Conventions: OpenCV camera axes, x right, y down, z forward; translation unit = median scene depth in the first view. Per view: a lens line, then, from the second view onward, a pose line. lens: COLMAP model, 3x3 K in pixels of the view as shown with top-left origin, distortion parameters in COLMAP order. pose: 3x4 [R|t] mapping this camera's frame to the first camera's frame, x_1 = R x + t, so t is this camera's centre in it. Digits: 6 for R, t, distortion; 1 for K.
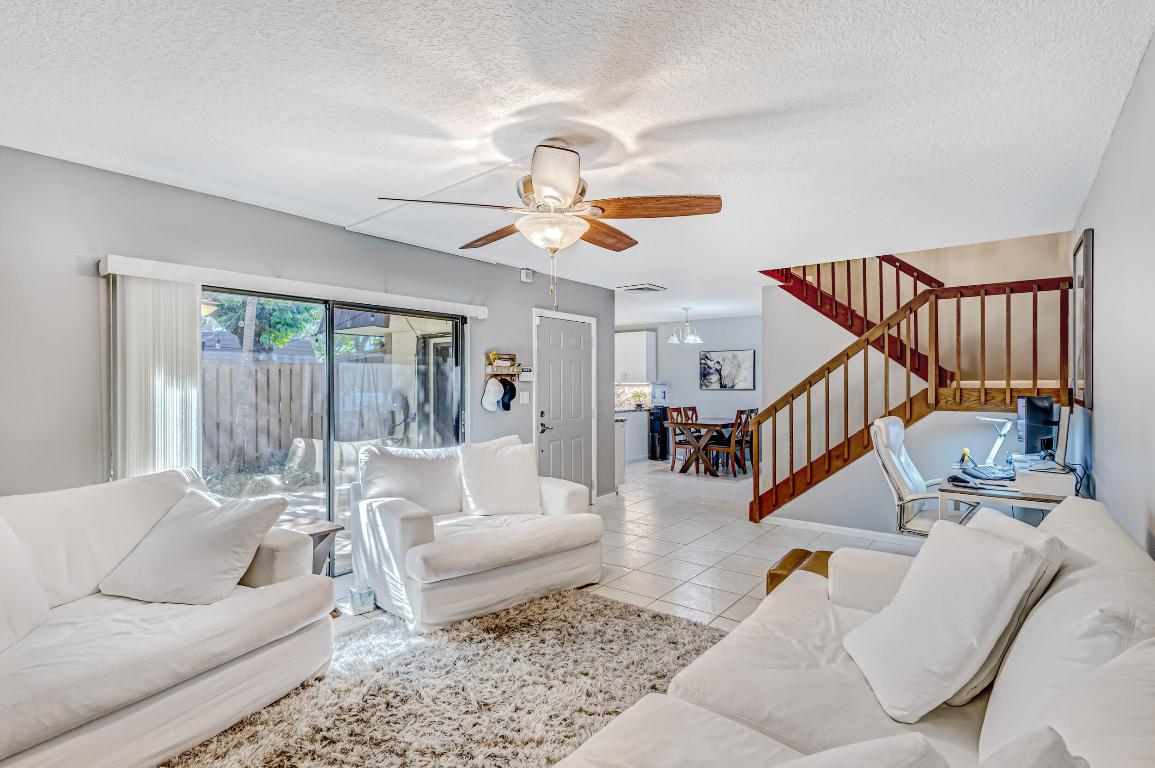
lens RADIAL K [[544.9, 0, 576.1], [0, 544.9, 383.0], [0, 0, 1]] dist [0.005512, -0.000509]
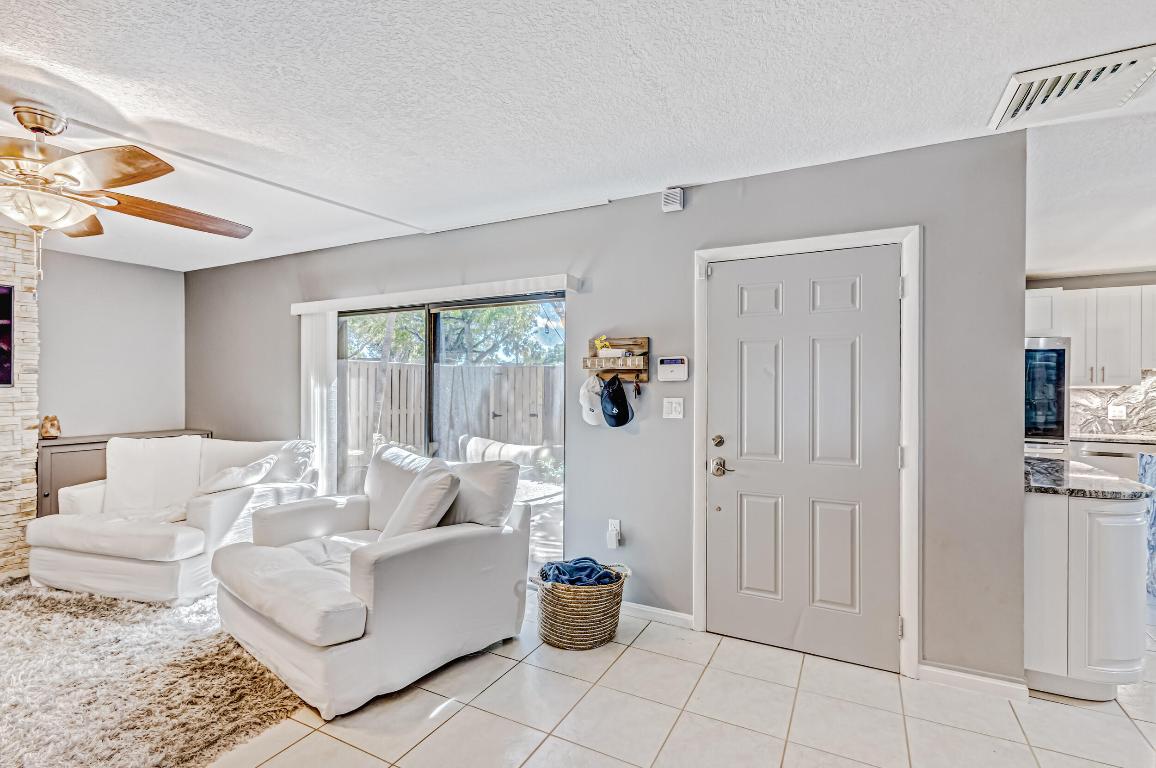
lens RADIAL K [[545.4, 0, 573.2], [0, 545.4, 386.3], [0, 0, 1]] dist [0.005512, -0.000509]
pose [[0.185609, 0.003259, -0.982618, 0.258345], [-0.003306, 0.999991, 0.002692, 0.001067], [0.982618, 0.002749, 0.185618, 0.440455]]
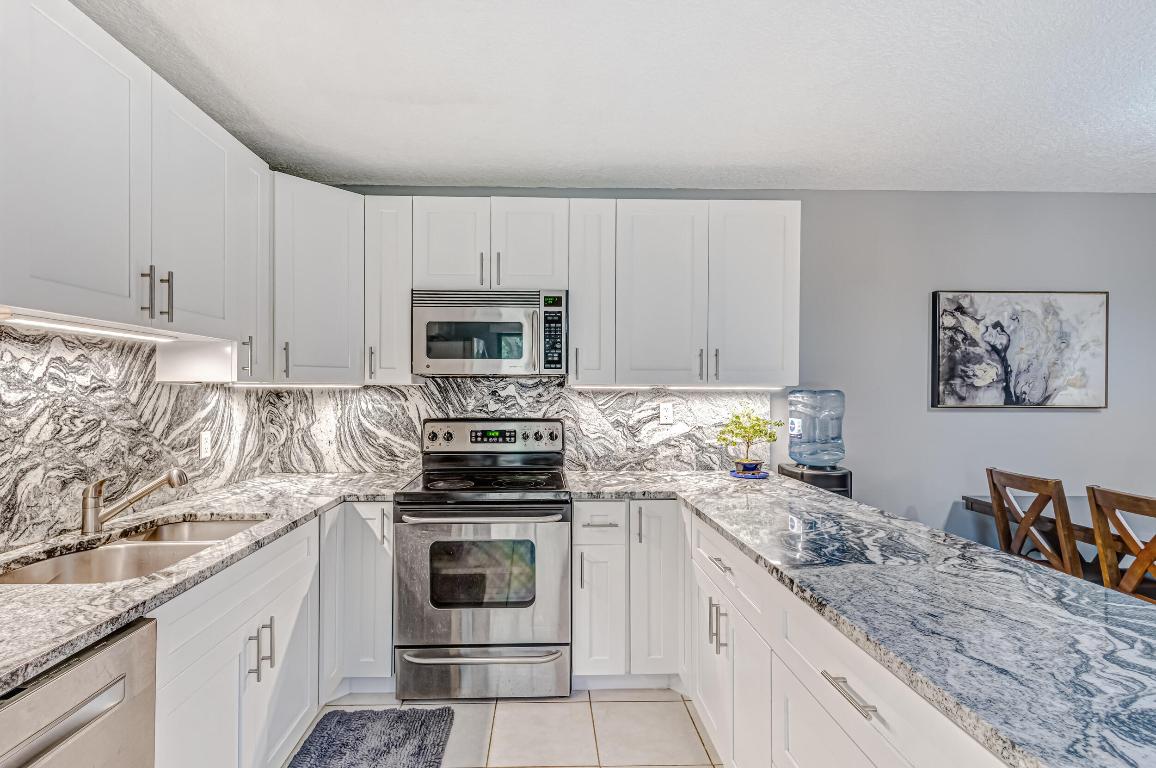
lens RADIAL K [[545.4, 0, 560.7], [0, 545.4, 386.8], [0, 0, 1]] dist [0.005512, -0.000509]
pose [[0.762408, 0.007973, 0.647047, -0.154809], [-0.006736, 0.999968, -0.004385, 0.002144], [-0.647061, -0.001015, 0.762437, 0.917124]]
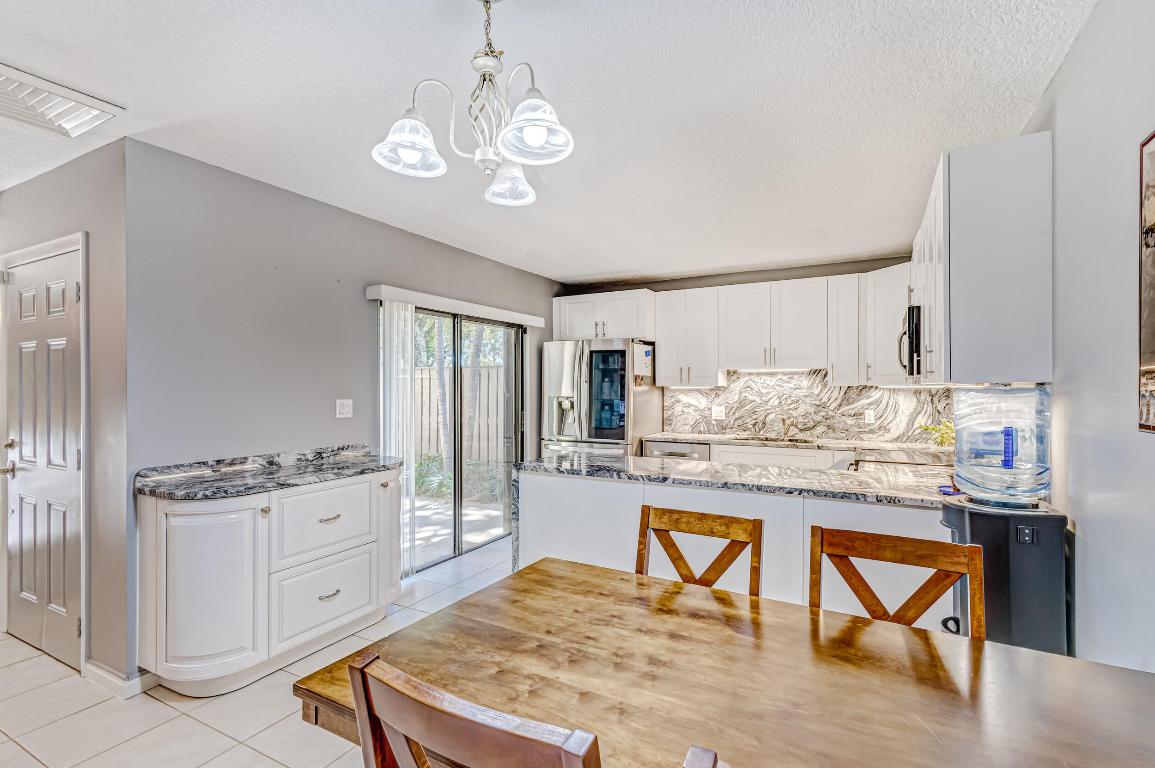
lens RADIAL K [[544.9, 0, 575.9], [0, 544.9, 385.0], [0, 0, 1]] dist [0.005512, -0.000509]
pose [[0.173635, -0.003095, -0.984805, 0.339666], [0.002186, 0.999994, -0.002757, 0.000335], [0.984808, -0.001674, 0.173640, 0.861313]]
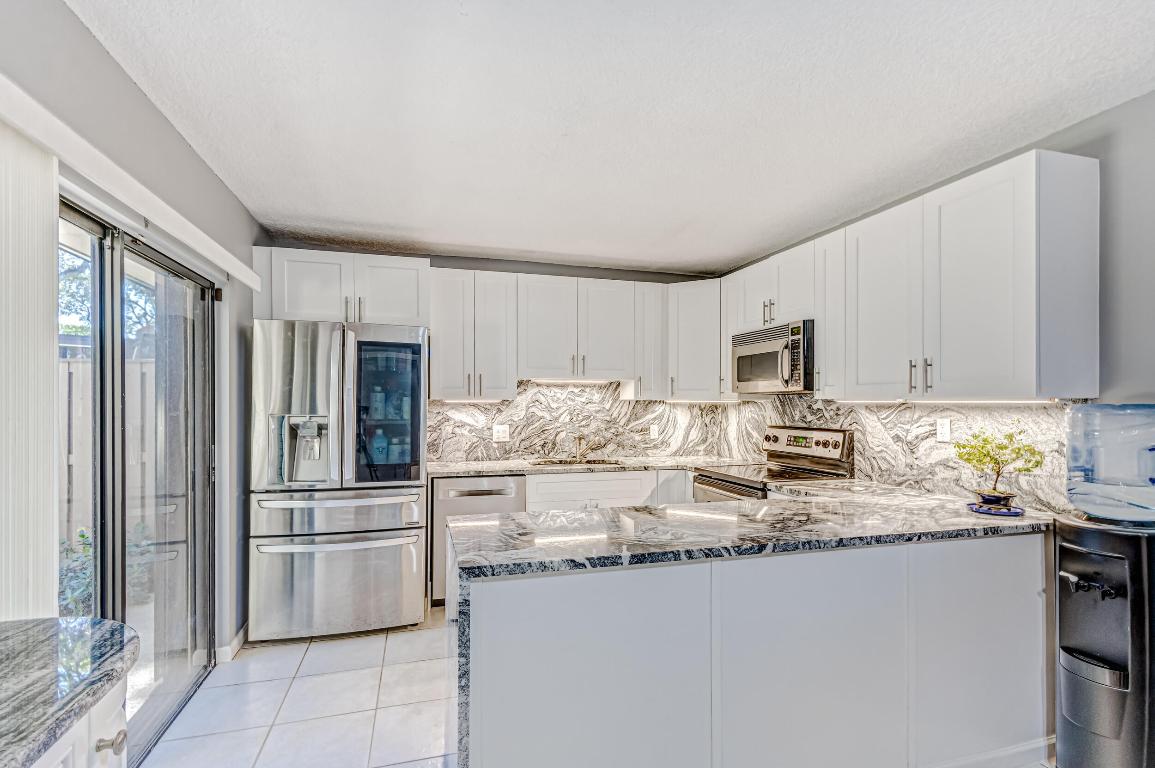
lens RADIAL K [[544.9, 0, 573.2], [0, 544.9, 402.1], [0, 0, 1]] dist [0.005512, -0.000509]
pose [[0.816218, 0.004510, -0.577726, 0.111343], [-0.003545, 0.999990, 0.002798, 0.000917], [0.577733, -0.000235, 0.816226, 0.771809]]
